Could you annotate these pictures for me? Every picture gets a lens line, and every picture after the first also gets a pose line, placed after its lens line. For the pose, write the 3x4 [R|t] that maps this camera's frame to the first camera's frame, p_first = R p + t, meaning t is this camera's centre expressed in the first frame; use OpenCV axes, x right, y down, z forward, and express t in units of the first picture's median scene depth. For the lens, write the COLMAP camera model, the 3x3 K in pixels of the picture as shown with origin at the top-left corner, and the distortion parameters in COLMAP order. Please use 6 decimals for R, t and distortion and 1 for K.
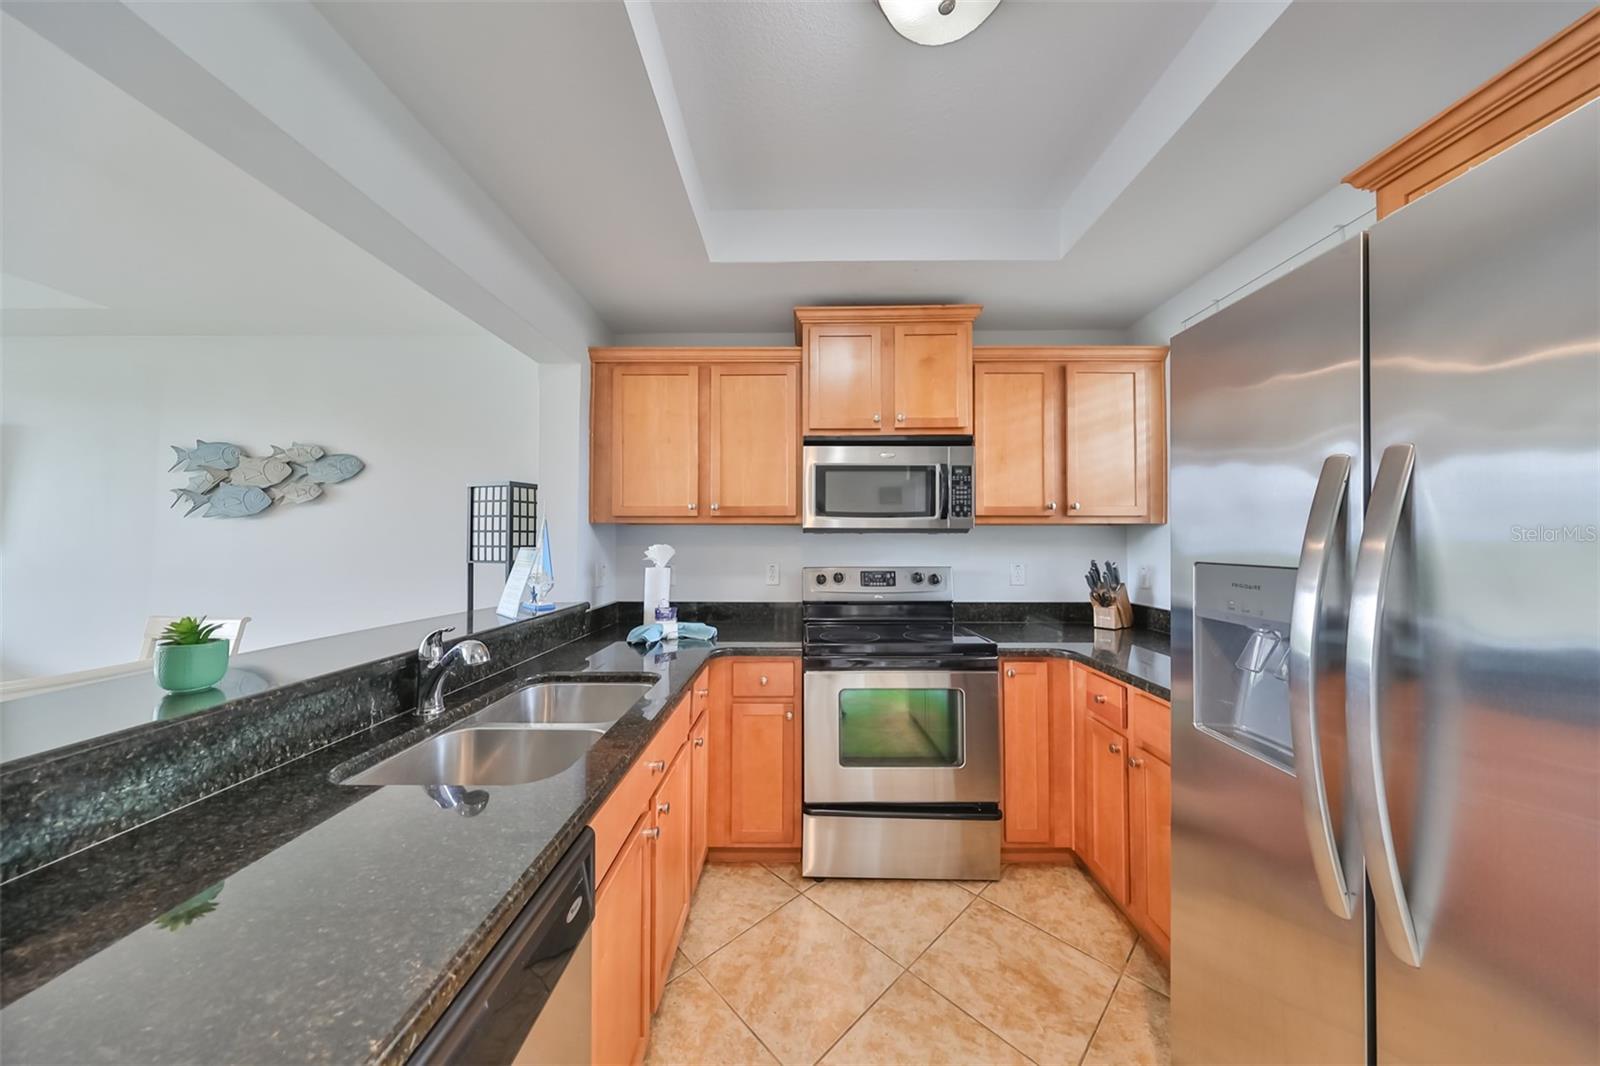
lens RADIAL K [[491.9, 0, 766.9], [0, 491.9, 528.7], [0, 0, 1]] dist [0.005488, -0.001507]
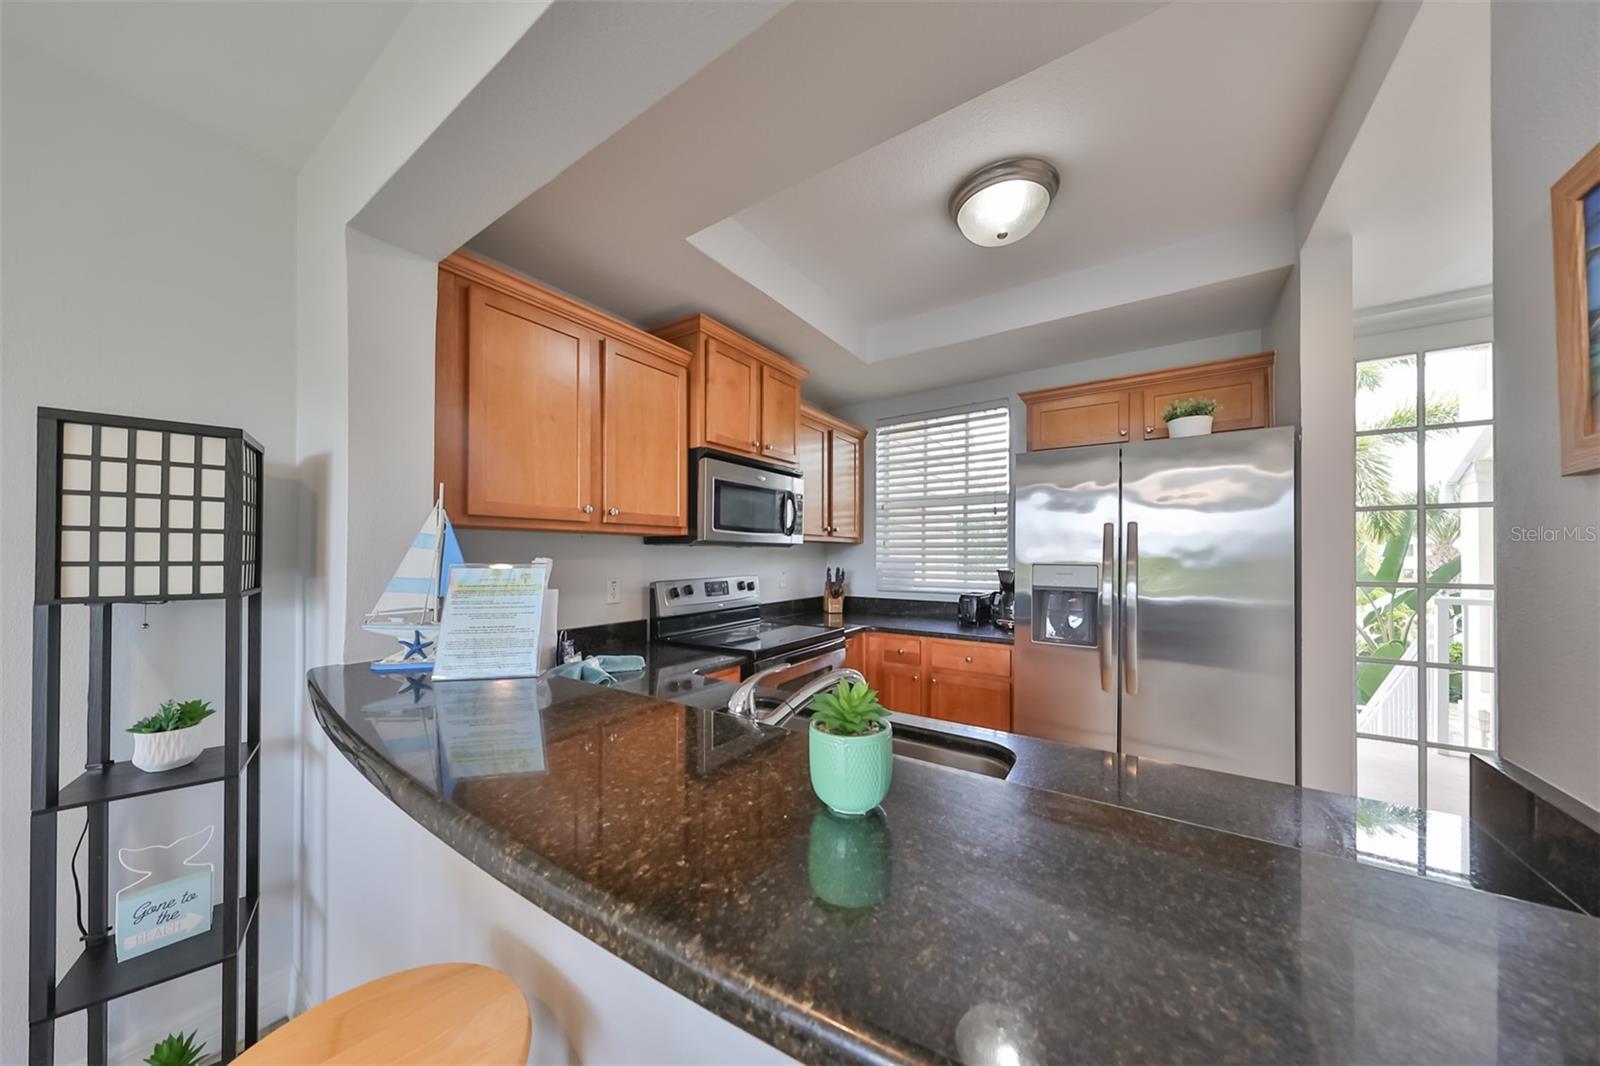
lens RADIAL K [[491.9, 0, 809.7], [0, 491.9, 545.5], [0, 0, 1]] dist [0.005488, -0.001507]
pose [[0.559155, 0.015518, 0.828918, -0.596455], [-0.019528, 0.999794, -0.005544, 0.009884], [-0.828833, -0.013087, 0.559343, 0.249169]]
